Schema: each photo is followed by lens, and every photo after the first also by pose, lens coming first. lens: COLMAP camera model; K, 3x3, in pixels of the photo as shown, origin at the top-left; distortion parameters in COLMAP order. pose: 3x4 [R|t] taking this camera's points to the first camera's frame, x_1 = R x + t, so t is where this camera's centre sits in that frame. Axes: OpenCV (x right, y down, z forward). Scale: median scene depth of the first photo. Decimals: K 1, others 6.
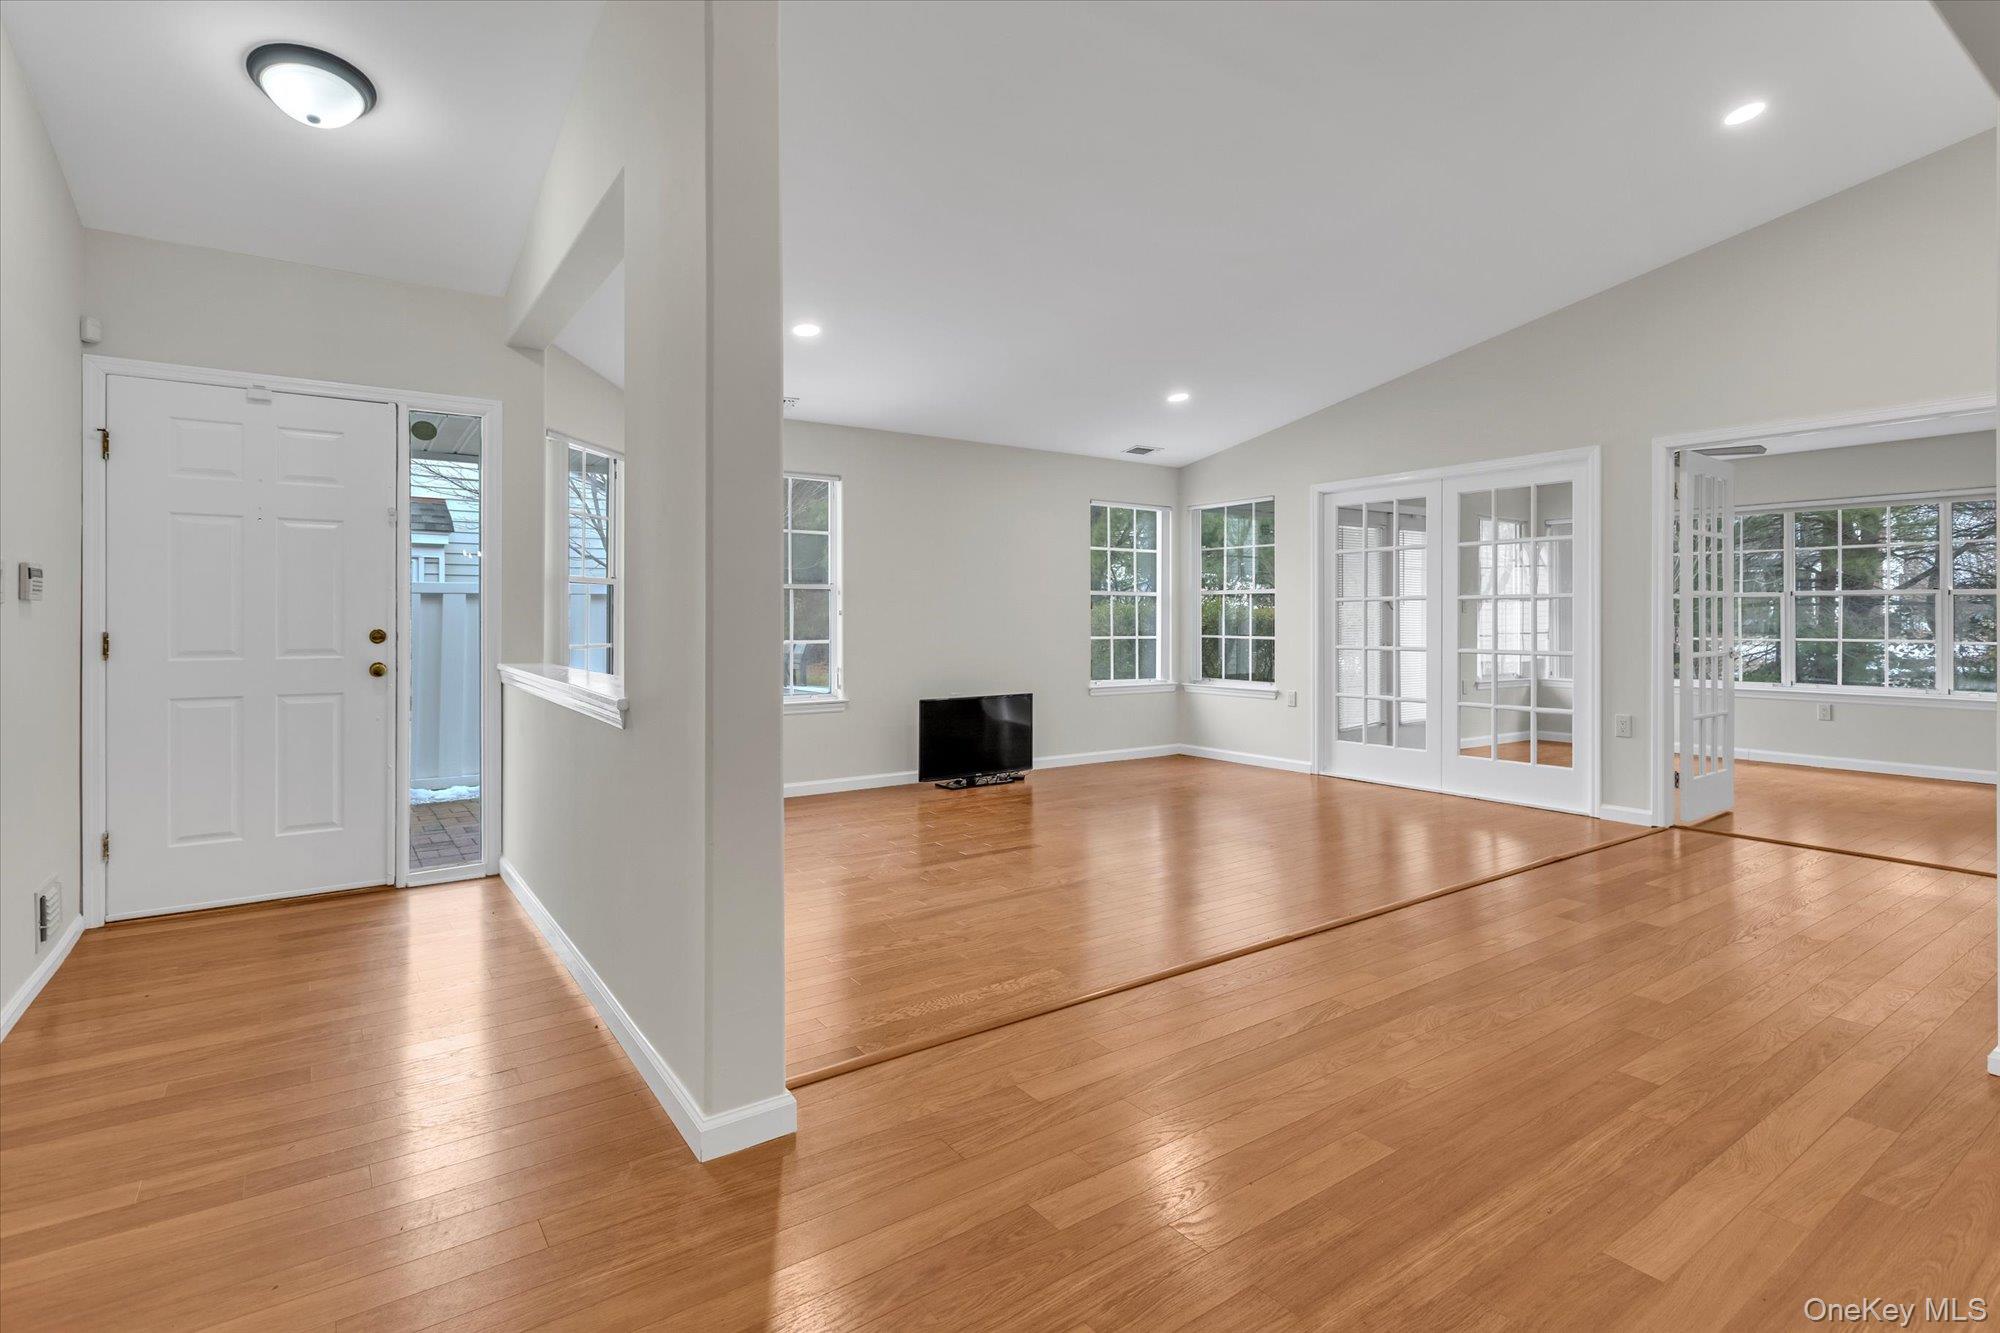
lens RADIAL K [[968.8, 0, 1002.2], [0, 968.8, 613.2], [0, 0, 1]] dist [0.001818, 0.000281]
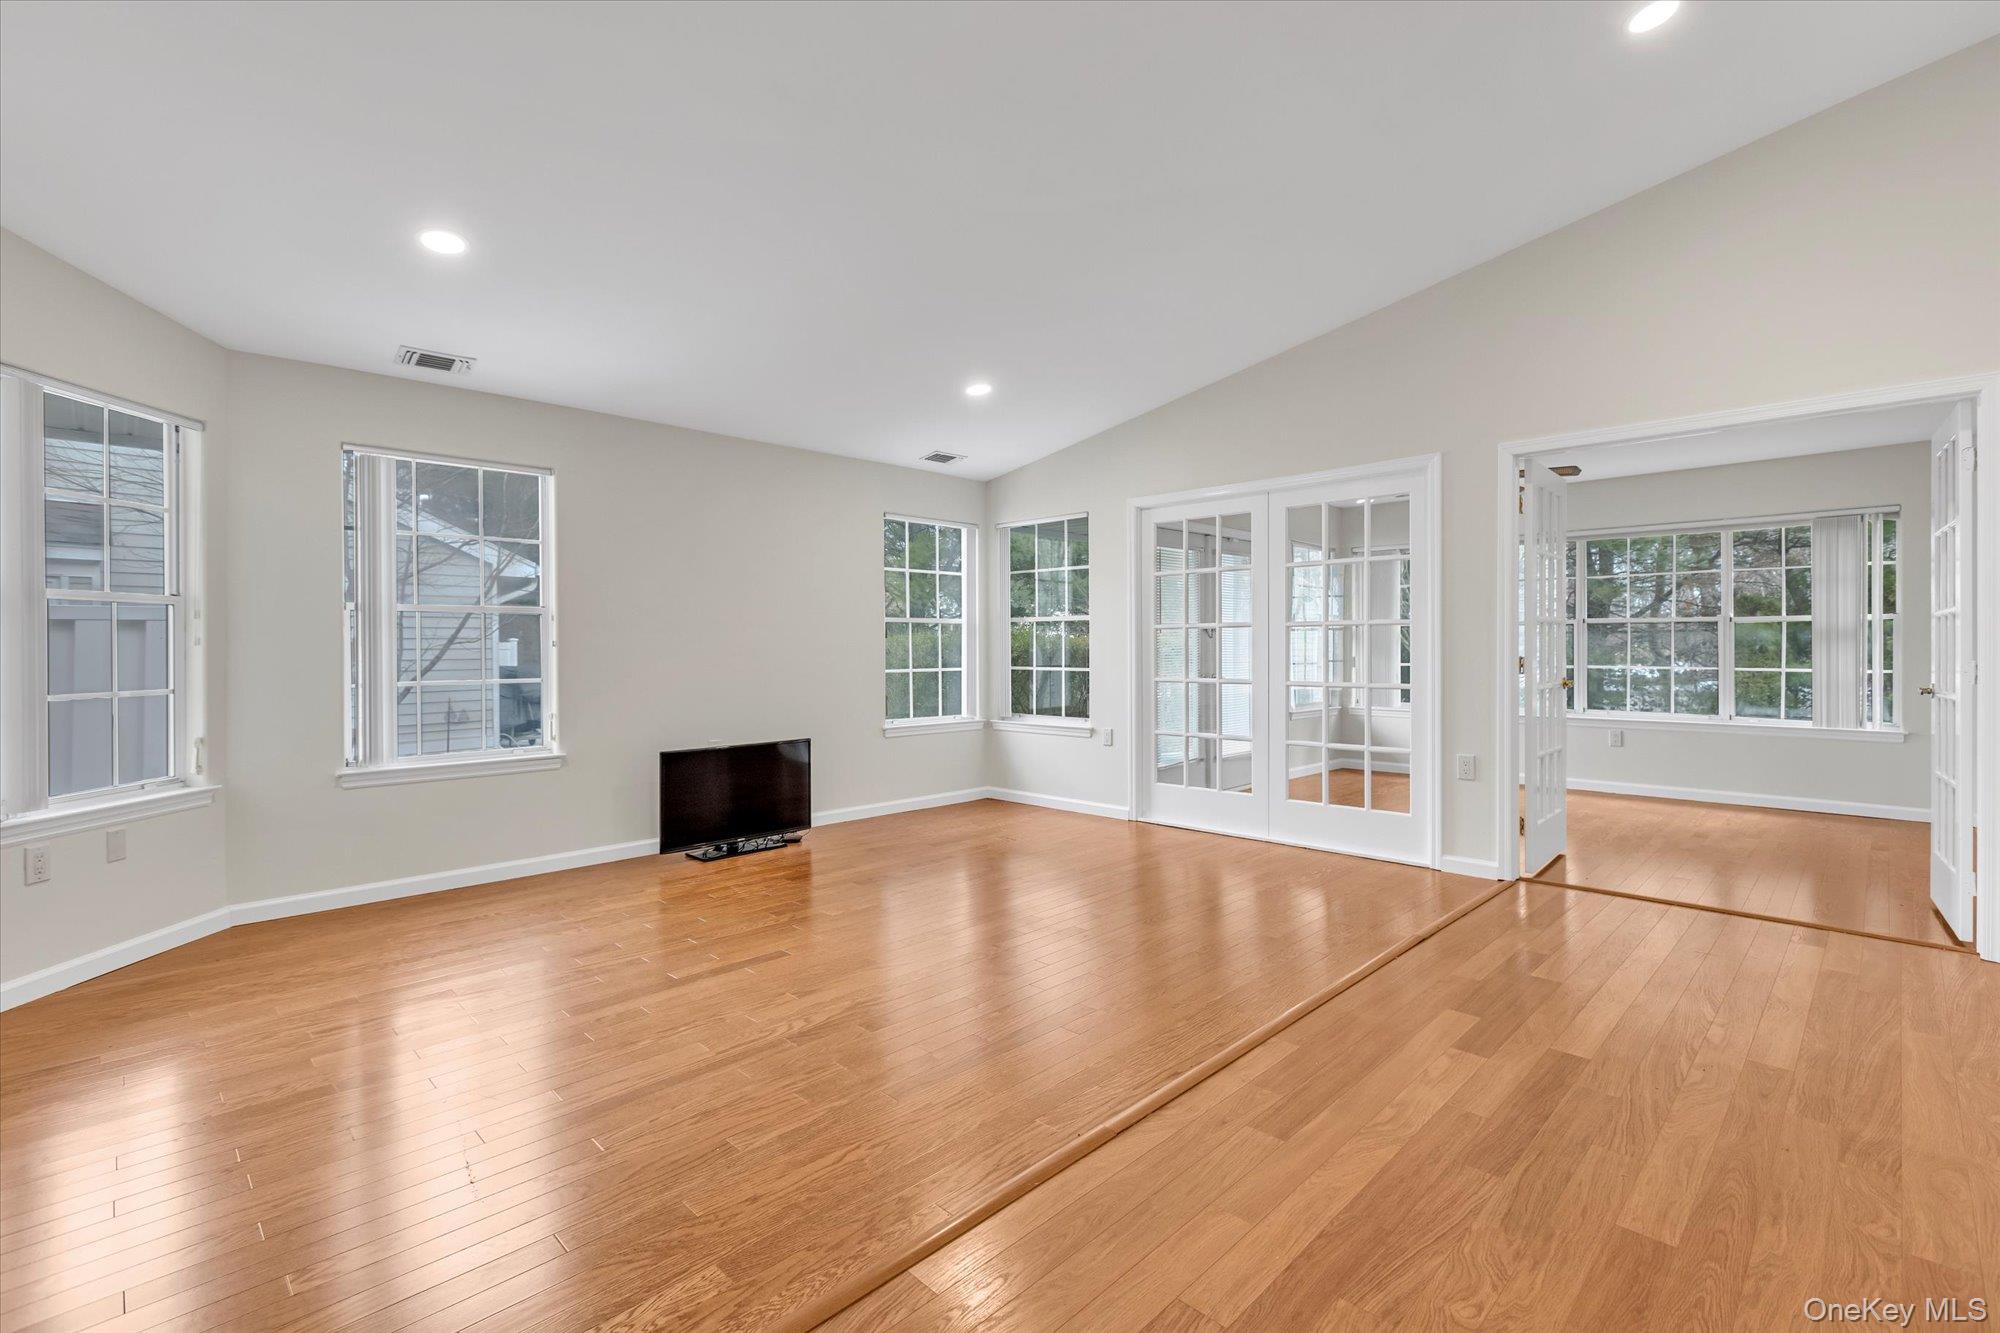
lens RADIAL K [[926.7, 0, 999.7], [0, 926.7, 642.5], [0, 0, 1]] dist [-0.000463, -0.000021]
pose [[0.984307, -0.003280, 0.176431, 0.046377], [0.003207, 0.999995, 0.000695, -0.000654], [-0.176433, -0.000118, 0.984313, 0.162688]]
